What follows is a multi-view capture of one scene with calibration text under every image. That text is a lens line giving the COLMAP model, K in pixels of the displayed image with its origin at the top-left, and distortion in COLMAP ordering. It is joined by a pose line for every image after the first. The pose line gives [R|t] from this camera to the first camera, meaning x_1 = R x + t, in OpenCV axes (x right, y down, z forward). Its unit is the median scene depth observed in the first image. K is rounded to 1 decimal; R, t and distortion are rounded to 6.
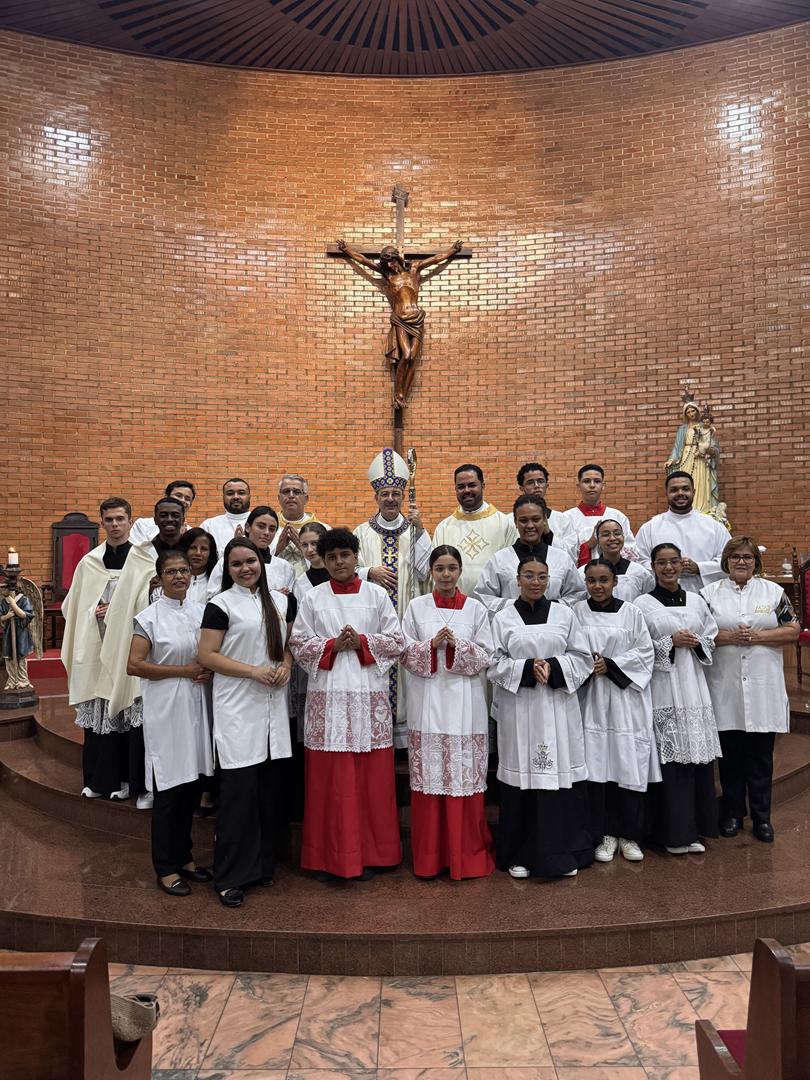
lens RADIAL K [[769.5, 0, 412.5], [0, 769.5, 541.3], [0, 0, 1]] dist [0.005237, -0.018777]
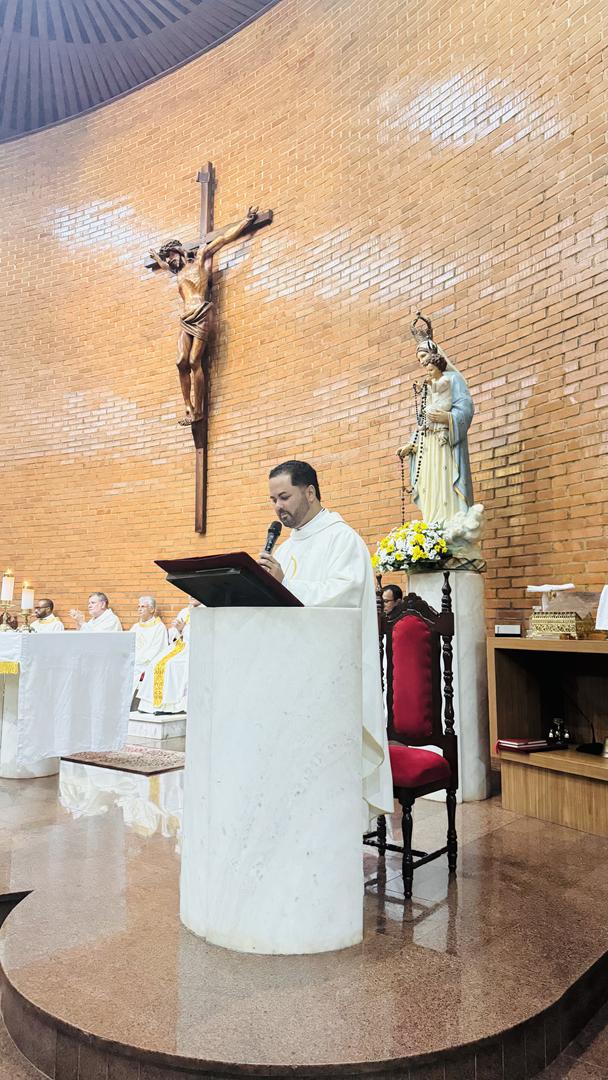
lens RADIAL K [[778.7, 0, 301.9], [0, 778.7, 533.0], [0, 0, 1]] dist [-0.001772, -0.003856]
pose [[0.773457, -0.062317, -0.630778, 0.609729], [0.009481, 0.996181, -0.086791, 0.017470], [0.633778, 0.061149, 0.771095, 0.447057]]
